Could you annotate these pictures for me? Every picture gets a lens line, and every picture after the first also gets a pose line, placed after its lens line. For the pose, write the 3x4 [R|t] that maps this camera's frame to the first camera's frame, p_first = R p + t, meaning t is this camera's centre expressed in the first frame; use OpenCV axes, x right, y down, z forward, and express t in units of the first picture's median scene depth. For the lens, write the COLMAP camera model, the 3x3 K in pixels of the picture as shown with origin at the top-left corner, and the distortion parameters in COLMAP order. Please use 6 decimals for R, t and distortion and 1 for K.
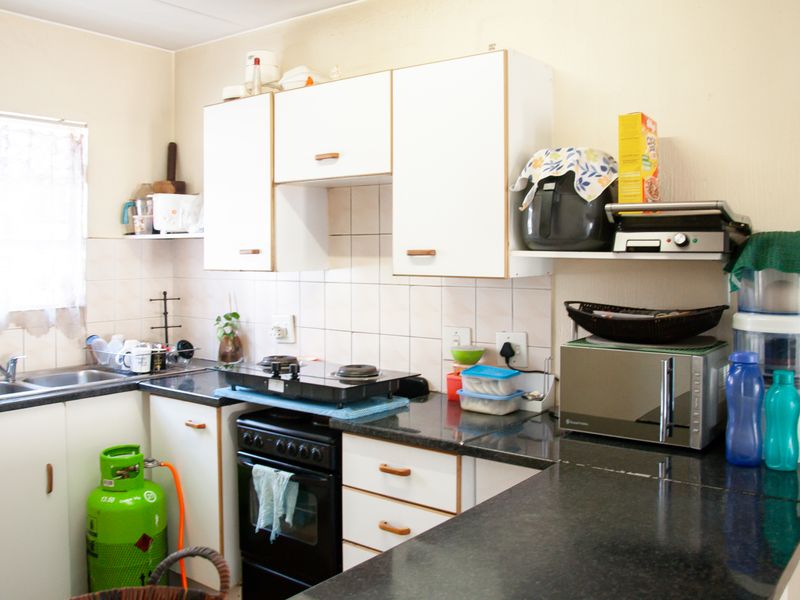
lens RADIAL K [[744.9, 0, 400.0], [0, 744.9, 300.0], [0, 0, 1]] dist [-0.033075, 0.003182]
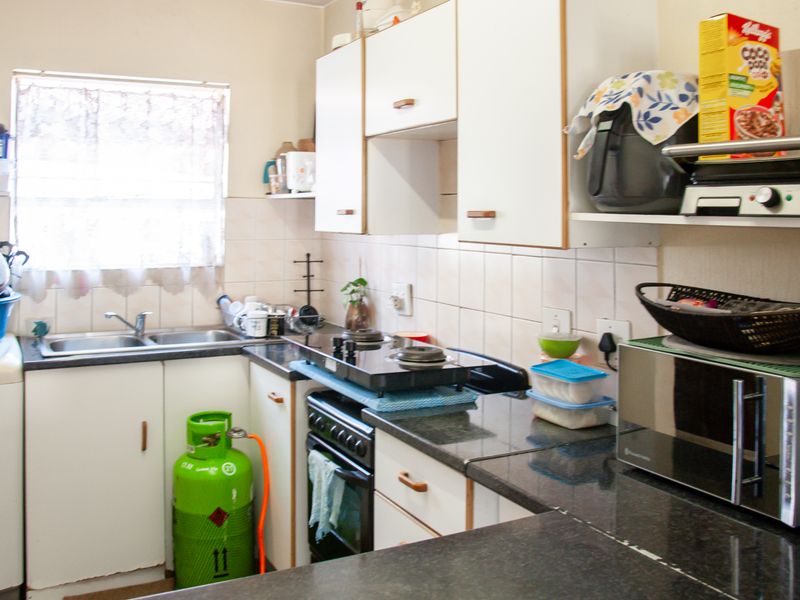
lens RADIAL K [[770.3, 0, 398.9], [0, 770.3, 224.6], [0, 0, 1]] dist [-0.041614, 0.019536]
pose [[0.909235, 0.013278, -0.416070, 0.268351], [-0.034932, 0.998400, -0.044476, -0.011145], [0.414814, 0.054973, 0.908244, 0.184470]]
